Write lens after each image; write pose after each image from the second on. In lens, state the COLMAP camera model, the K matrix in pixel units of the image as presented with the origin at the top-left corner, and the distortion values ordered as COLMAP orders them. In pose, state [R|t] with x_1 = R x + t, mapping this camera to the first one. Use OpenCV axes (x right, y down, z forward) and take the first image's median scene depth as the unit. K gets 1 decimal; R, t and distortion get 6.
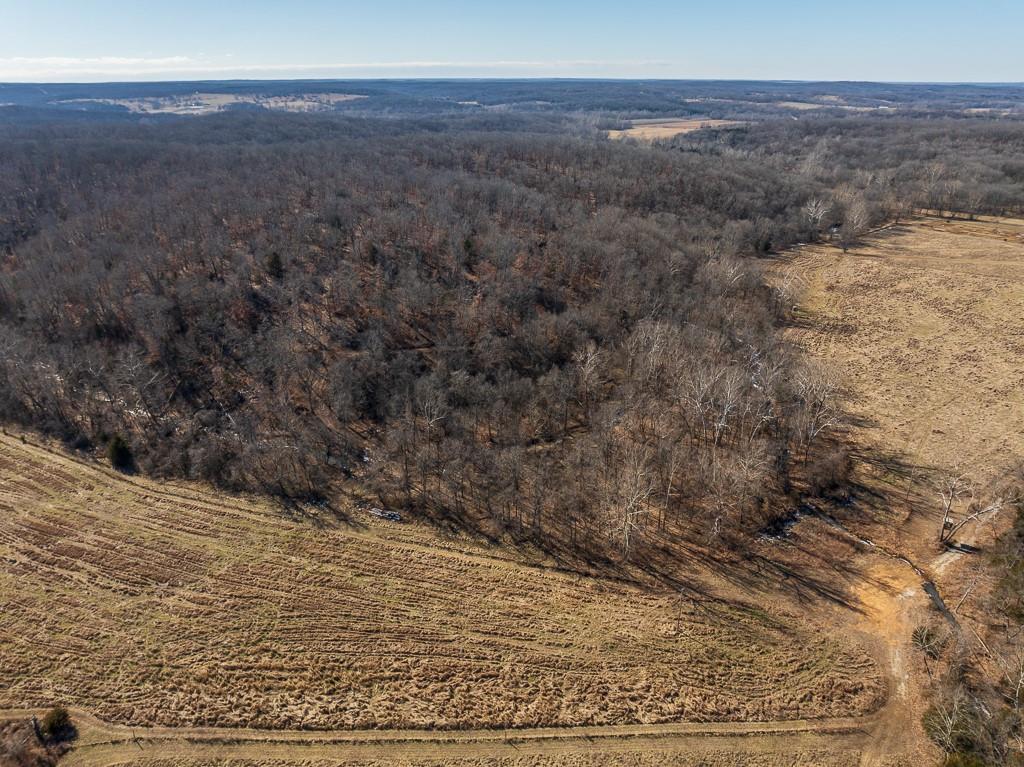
lens RADIAL K [[716.1, 0, 512.0], [0, 716.1, 383.5], [0, 0, 1]] dist [-0.038450, 0.007341]
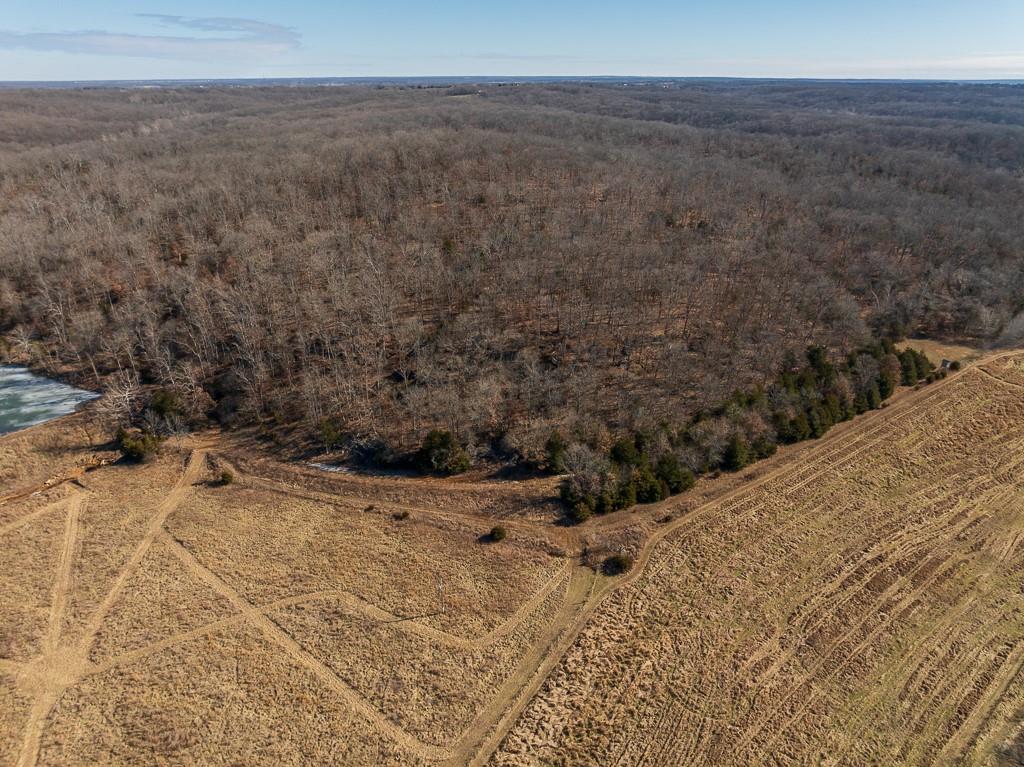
lens RADIAL K [[726.8, 0, 515.9], [0, 726.8, 378.0], [0, 0, 1]] dist [-0.067791, 0.042049]
pose [[-0.537176, 0.325534, -0.778119, 0.253420], [-0.332504, 0.766088, 0.550046, -0.293318], [0.775166, 0.554199, -0.303283, 0.661906]]
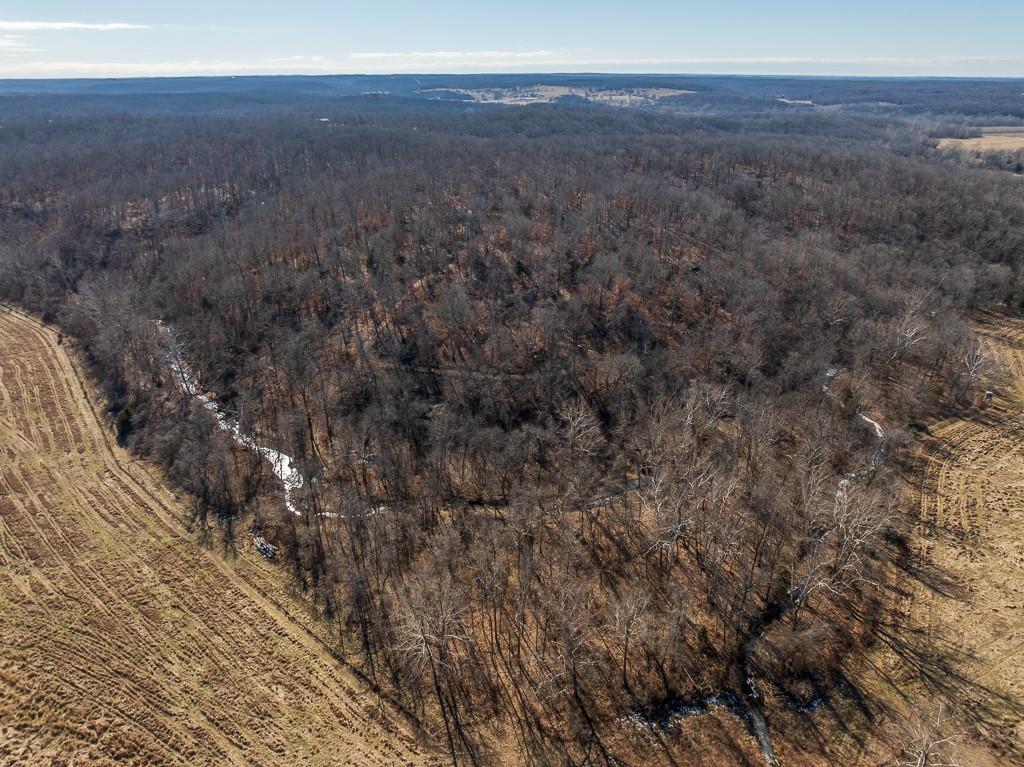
lens RADIAL K [[726.8, 0, 515.9], [0, 726.8, 378.0], [0, 0, 1]] dist [-0.067791, 0.042049]
pose [[0.903551, 0.166733, -0.394708, 0.432235], [-0.168356, 0.985245, 0.030795, -0.112256], [0.394019, 0.038627, 0.918290, 0.253302]]
